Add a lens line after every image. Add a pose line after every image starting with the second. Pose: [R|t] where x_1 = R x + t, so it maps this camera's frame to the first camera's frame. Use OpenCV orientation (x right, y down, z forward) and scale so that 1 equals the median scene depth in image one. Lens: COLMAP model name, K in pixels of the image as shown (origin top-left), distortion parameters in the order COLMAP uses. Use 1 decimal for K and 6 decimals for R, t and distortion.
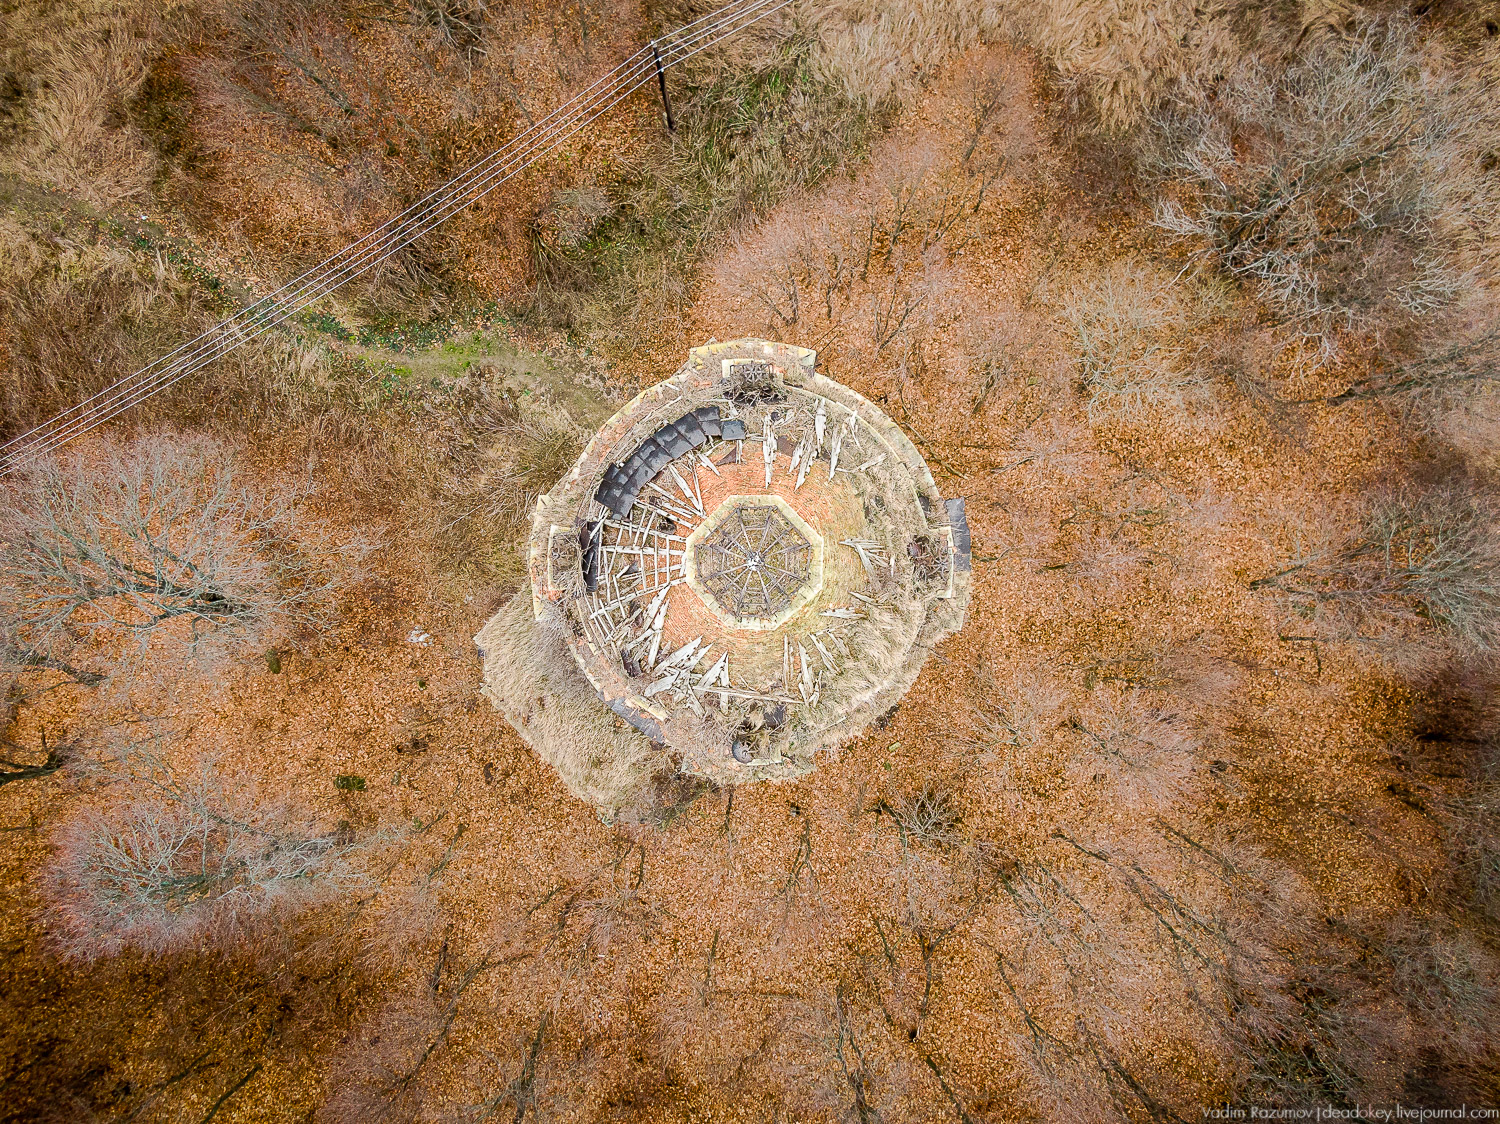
lens RADIAL K [[1067.2, 0, 745.7], [0, 1067.2, 569.0], [0, 0, 1]] dist [0.044973, -0.061959]
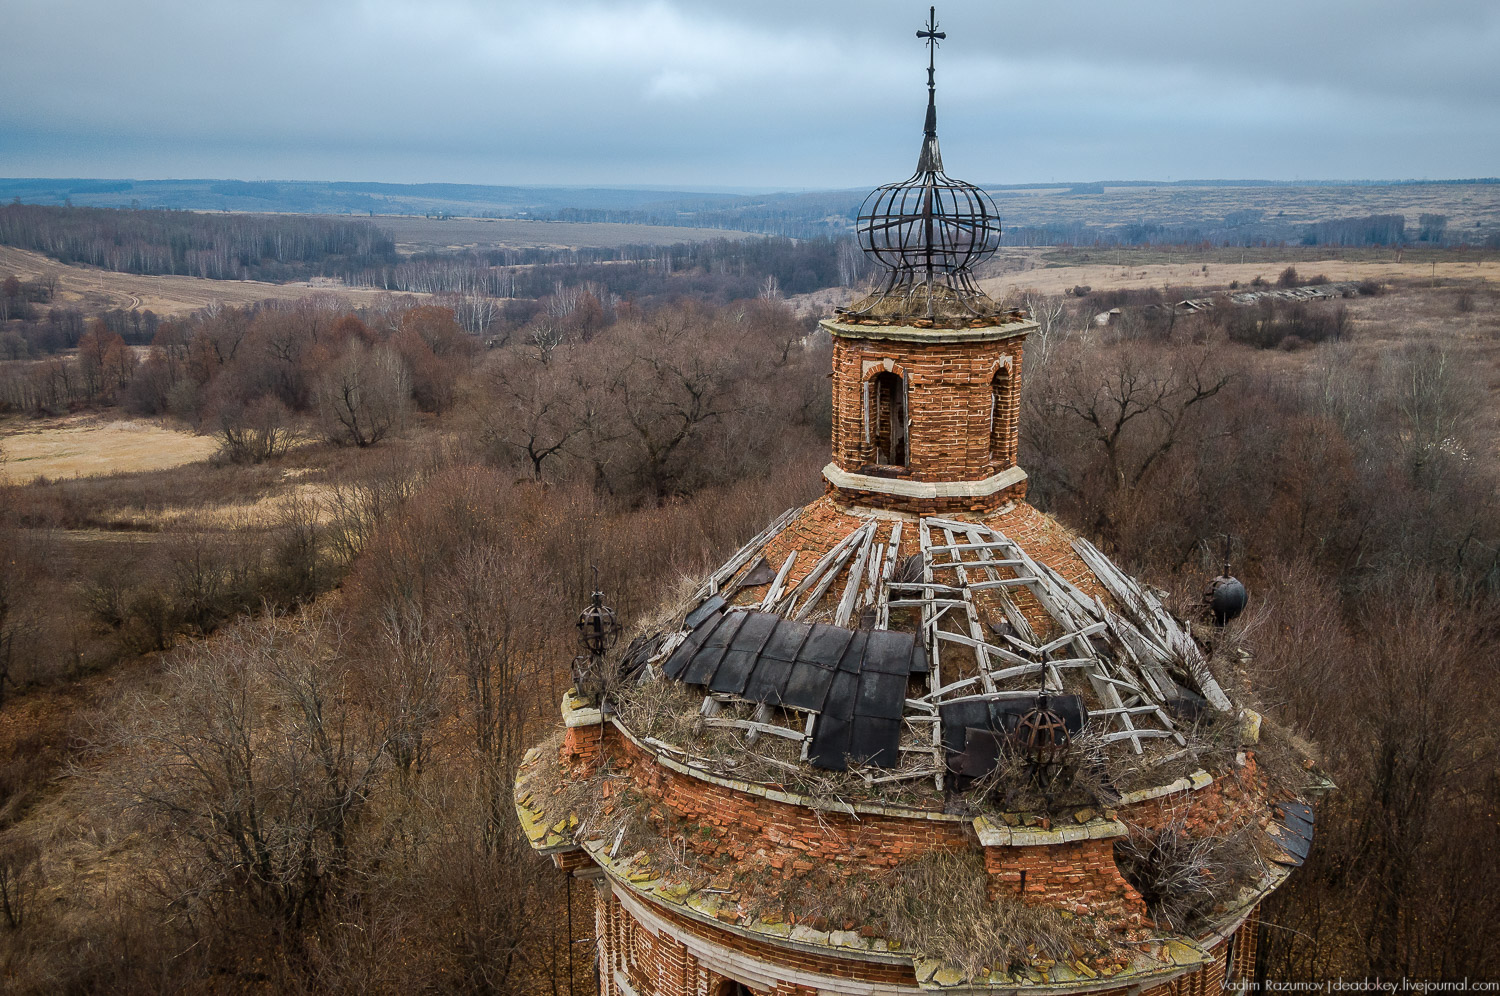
lens RADIAL K [[1378.7, 0, 752.0], [0, 1378.7, 519.2], [0, 0, 1]] dist [-0.005207, 0.005157]
pose [[-0.199075, -0.252570, 0.946878, -0.420867], [0.979825, -0.068724, 0.187671, -0.145871], [0.017674, 0.965135, 0.261155, 0.467906]]
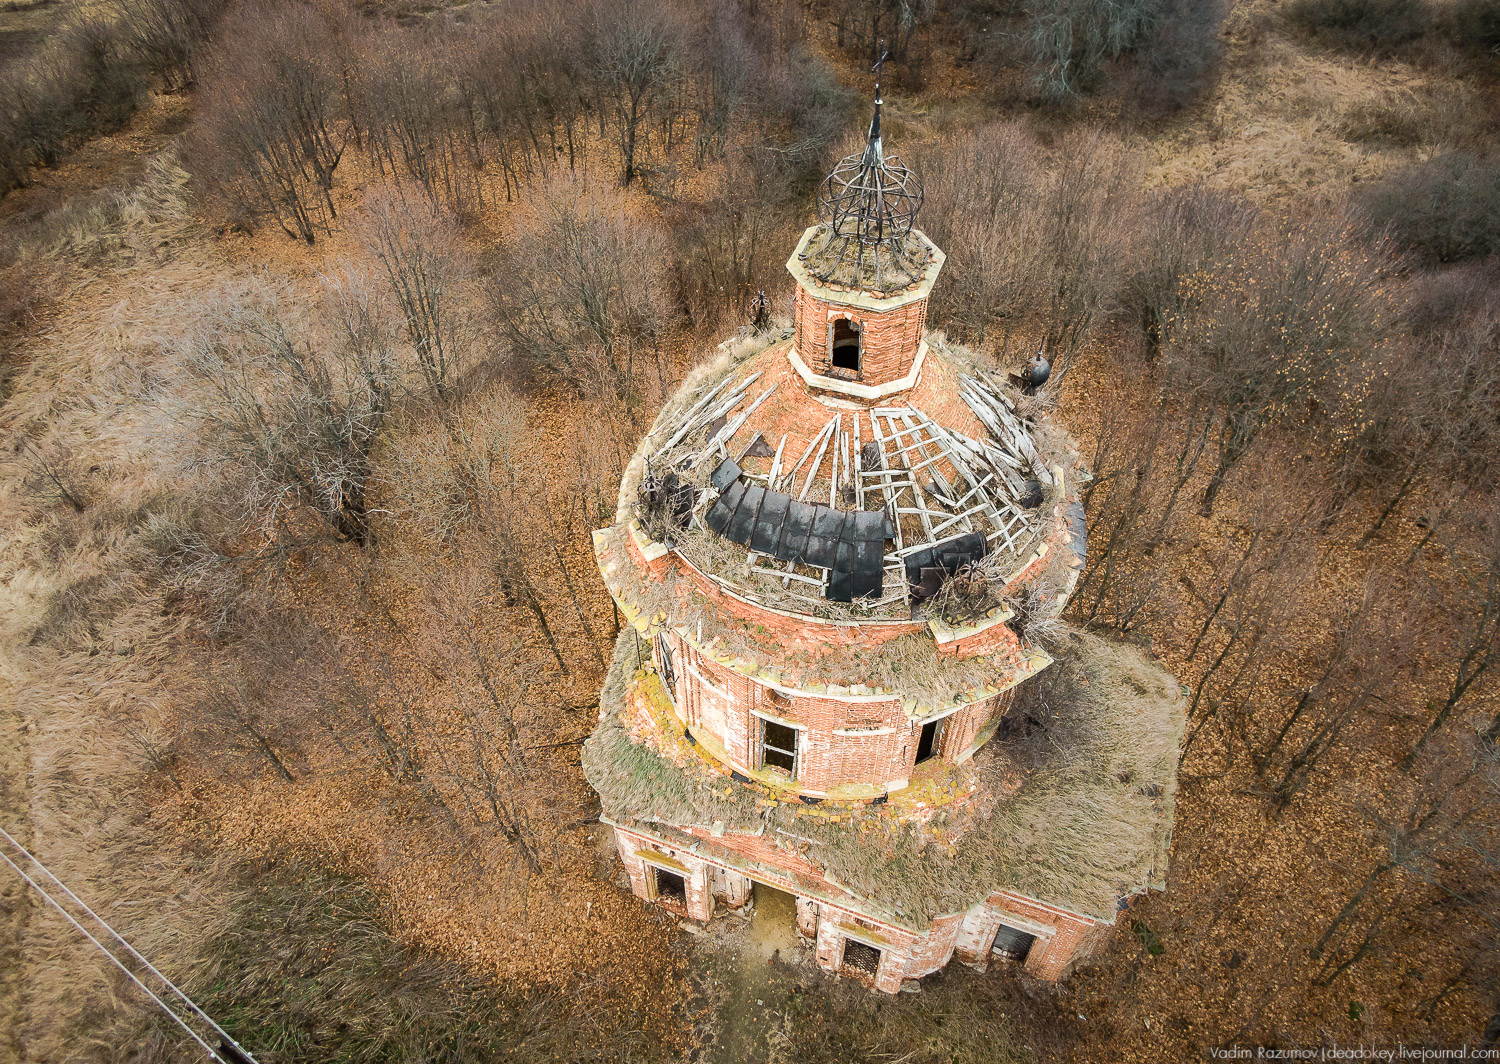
lens RADIAL K [[1026.5, 0, 750.0], [0, 1026.5, 532.0], [0, 0, 1]] dist [0.001922, 0.000334]
pose [[-0.434507, -0.674739, 0.596600, -0.321994], [0.900422, -0.340936, 0.270193, -0.210578], [0.021092, 0.654592, 0.755688, 0.260063]]
